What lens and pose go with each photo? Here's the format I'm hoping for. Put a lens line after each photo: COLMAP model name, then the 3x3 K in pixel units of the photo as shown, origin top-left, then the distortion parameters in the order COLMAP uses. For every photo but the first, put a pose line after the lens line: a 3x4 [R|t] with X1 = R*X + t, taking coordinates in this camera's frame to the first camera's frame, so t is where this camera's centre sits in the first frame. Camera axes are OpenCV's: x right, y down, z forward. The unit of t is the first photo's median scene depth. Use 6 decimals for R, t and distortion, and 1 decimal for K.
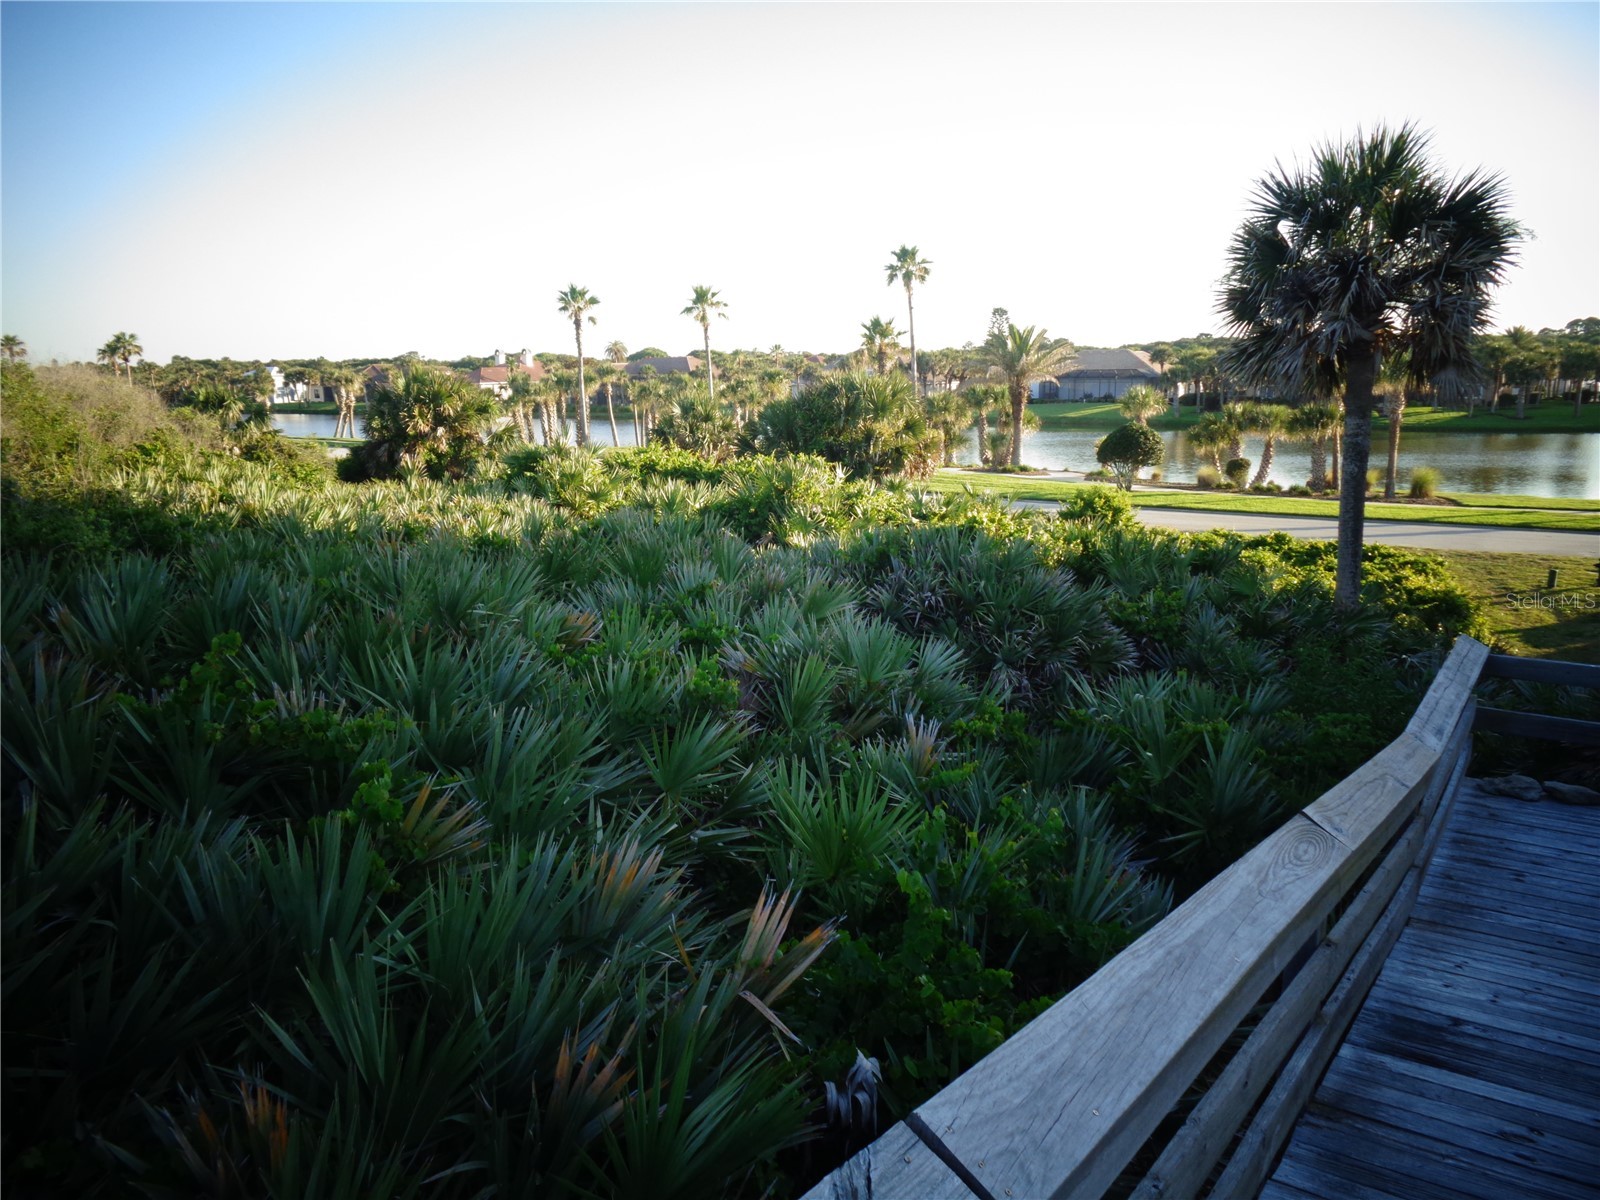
lens RADIAL K [[1172.0, 0, 810.7], [0, 1172.0, 602.8], [0, 0, 1]] dist [-0.007372, 0.007440]
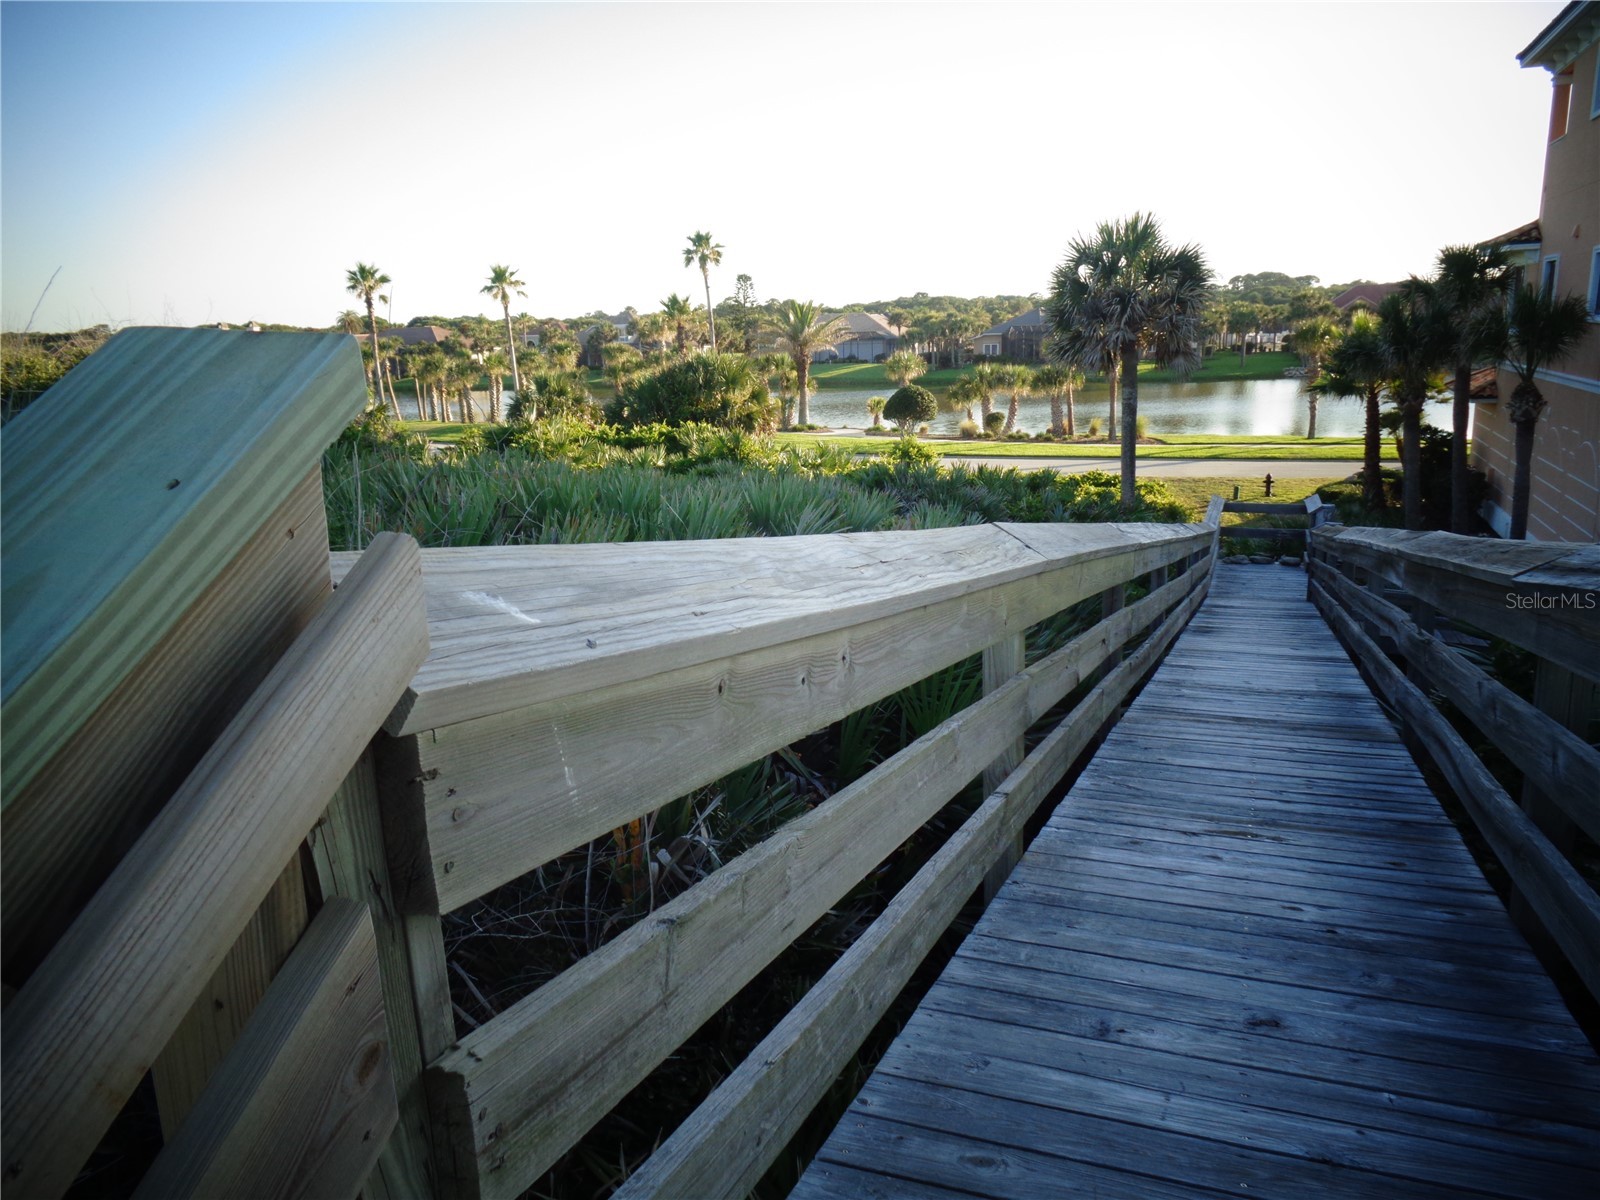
lens RADIAL K [[1172.0, 0, 807.8], [0, 1172.0, 588.9], [0, 0, 1]] dist [-0.007372, 0.007440]
pose [[0.974390, -0.065998, 0.214961, -0.081197], [0.061638, 0.997735, 0.026928, 0.011969], [-0.216252, -0.012988, 0.976251, -0.119558]]
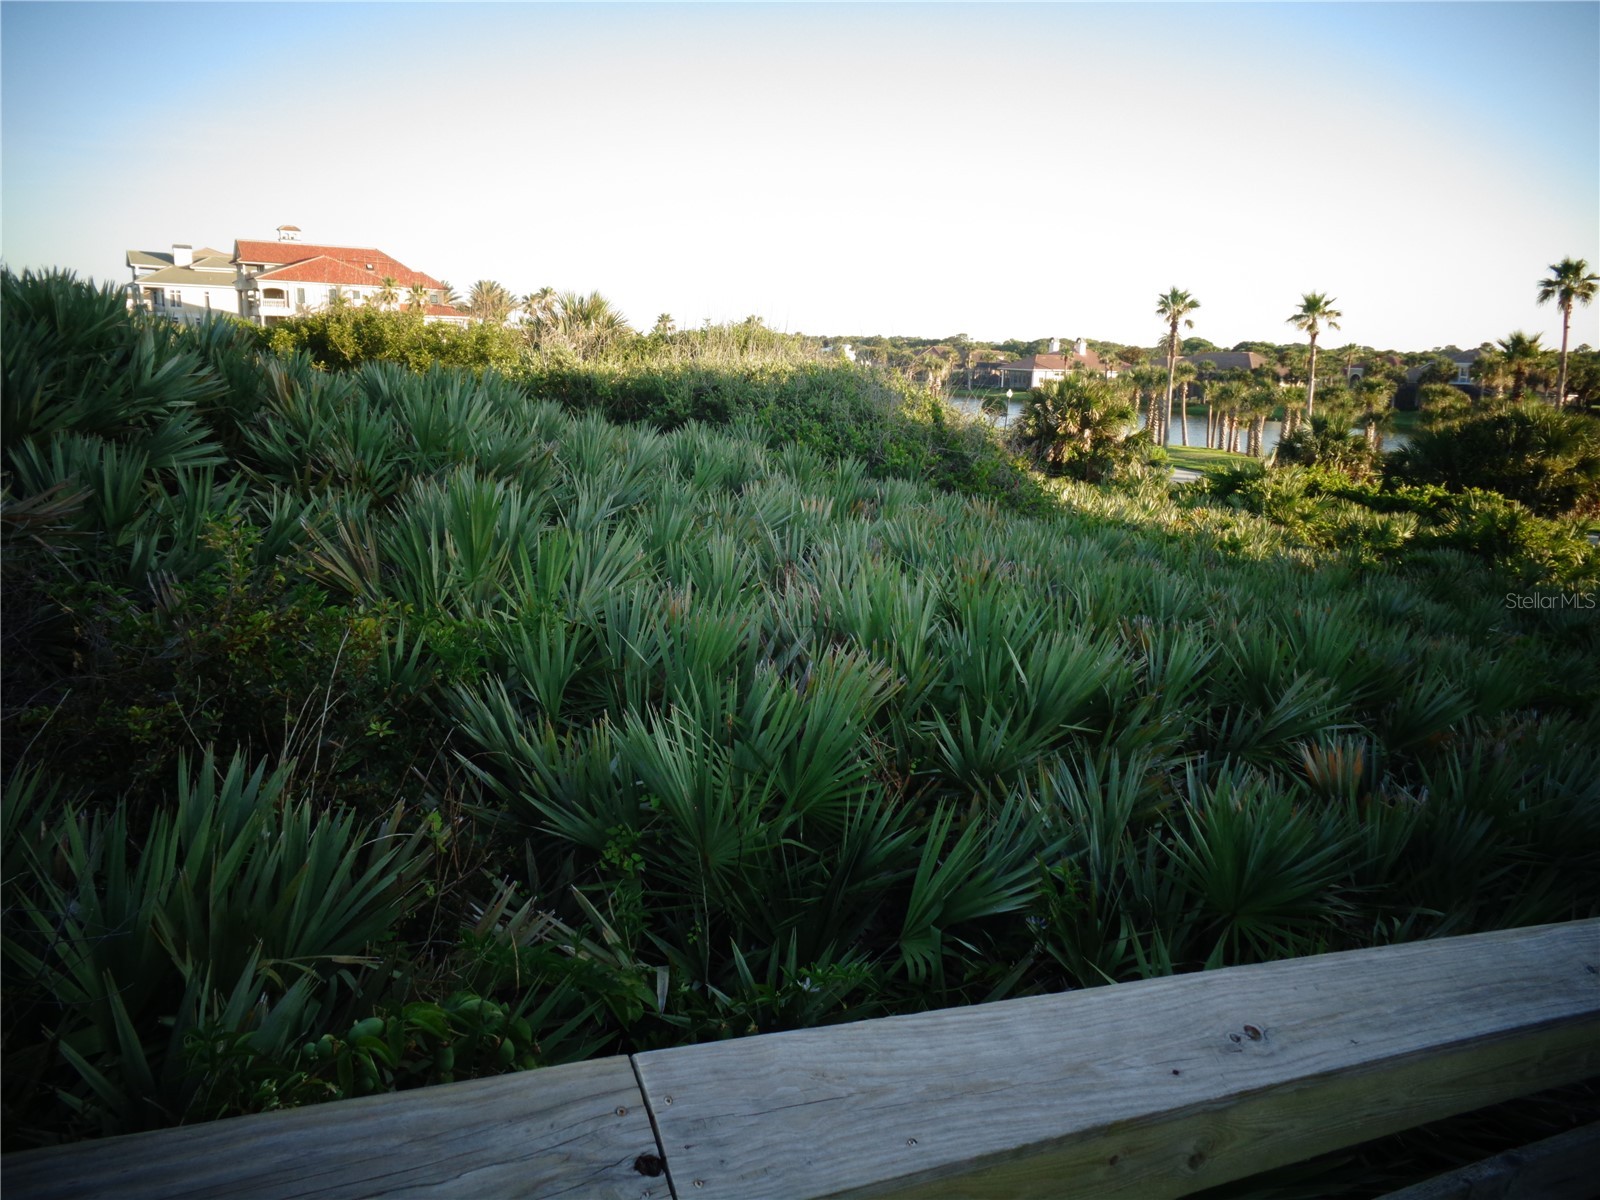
lens RADIAL K [[1172.0, 0, 811.1], [0, 1172.0, 596.1], [0, 0, 1]] dist [-0.007372, 0.007440]
pose [[0.905258, 0.125575, -0.405881, -0.053439], [-0.122410, 0.991902, 0.033868, 0.002264], [0.406847, 0.019025, 0.913298, -0.089156]]
